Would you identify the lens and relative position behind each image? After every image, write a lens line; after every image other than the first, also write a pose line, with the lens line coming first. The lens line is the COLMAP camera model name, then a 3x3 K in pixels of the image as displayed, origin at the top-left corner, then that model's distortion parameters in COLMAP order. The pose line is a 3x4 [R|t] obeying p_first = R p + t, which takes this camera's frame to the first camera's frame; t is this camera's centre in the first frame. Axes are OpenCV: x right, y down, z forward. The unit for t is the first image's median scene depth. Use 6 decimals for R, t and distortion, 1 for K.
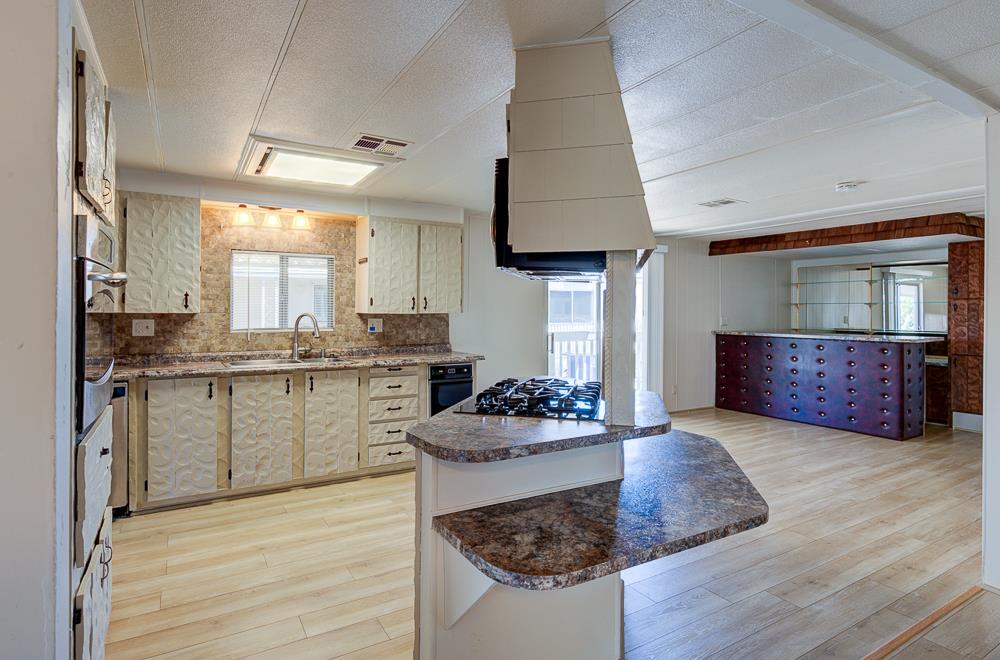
lens RADIAL K [[470.3, 0, 461.7], [0, 470.3, 299.6], [0, 0, 1]] dist [0.014844, -0.005595]
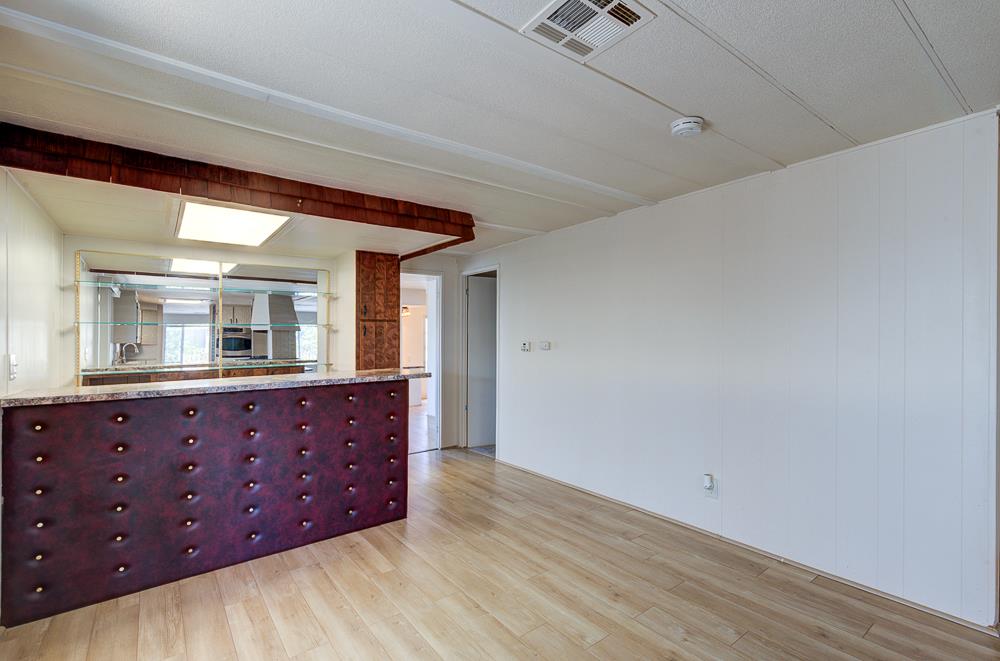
lens RADIAL K [[457.8, 0, 526.1], [0, 457.8, 346.4], [0, 0, 1]] dist [0.000528, 0.000985]
pose [[-0.216168, -0.026519, 0.975996, 0.210464], [-0.010093, 0.999638, 0.024926, 0.022556], [-0.976304, -0.004462, -0.216357, 0.946583]]
